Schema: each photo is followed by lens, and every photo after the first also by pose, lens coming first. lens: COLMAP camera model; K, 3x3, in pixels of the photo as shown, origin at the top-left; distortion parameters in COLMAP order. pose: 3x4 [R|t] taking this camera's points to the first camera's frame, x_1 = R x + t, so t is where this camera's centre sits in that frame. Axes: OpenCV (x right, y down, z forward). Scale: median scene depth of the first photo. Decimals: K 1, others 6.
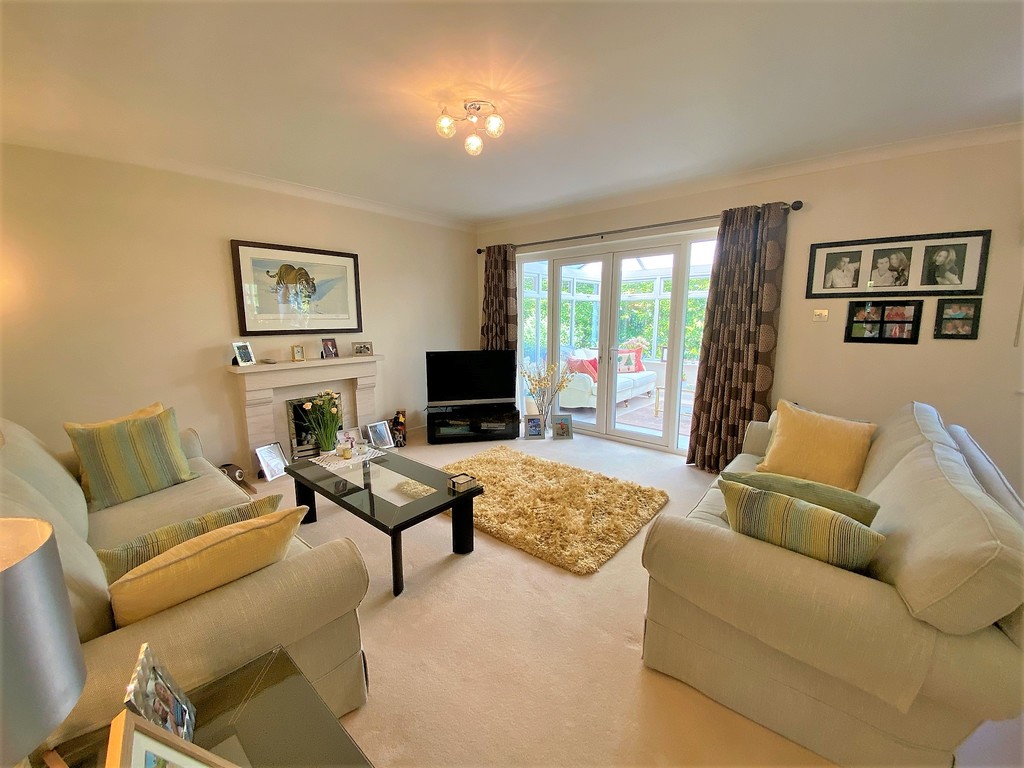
lens RADIAL K [[415.4, 0, 512.0], [0, 415.4, 384.0], [0, 0, 1]] dist [0.008846, -0.000568]
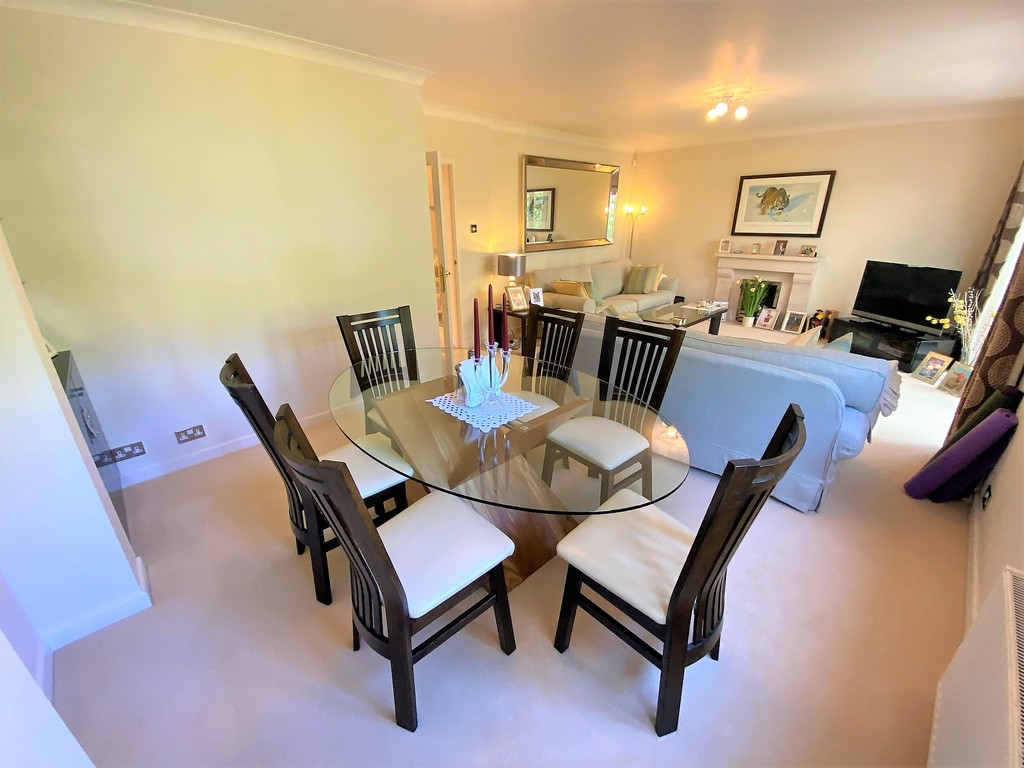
lens RADIAL K [[428.1, 0, 512.0], [0, 428.1, 384.0], [0, 0, 1]] dist [0.012264, -0.014281]
pose [[-0.091943, 0.379268, -0.920708, 1.168105], [-0.139414, 0.910614, 0.389032, -0.105151], [0.985956, 0.164128, -0.030849, 0.224457]]
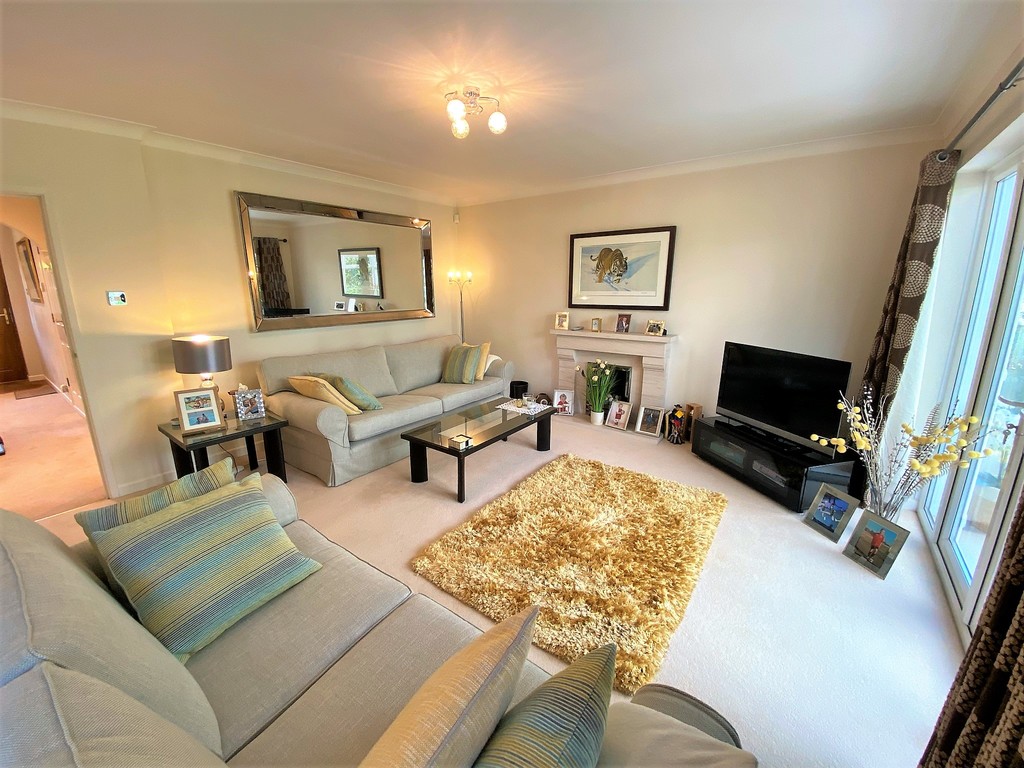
lens RADIAL K [[415.4, 0, 512.0], [0, 415.4, 384.0], [0, 0, 1]] dist [0.008846, -0.000568]
pose [[0.057347, 0.249477, -0.966681, 0.625832], [-0.149365, 0.959521, 0.238768, -0.150416], [0.987118, 0.130695, 0.092289, 0.640808]]
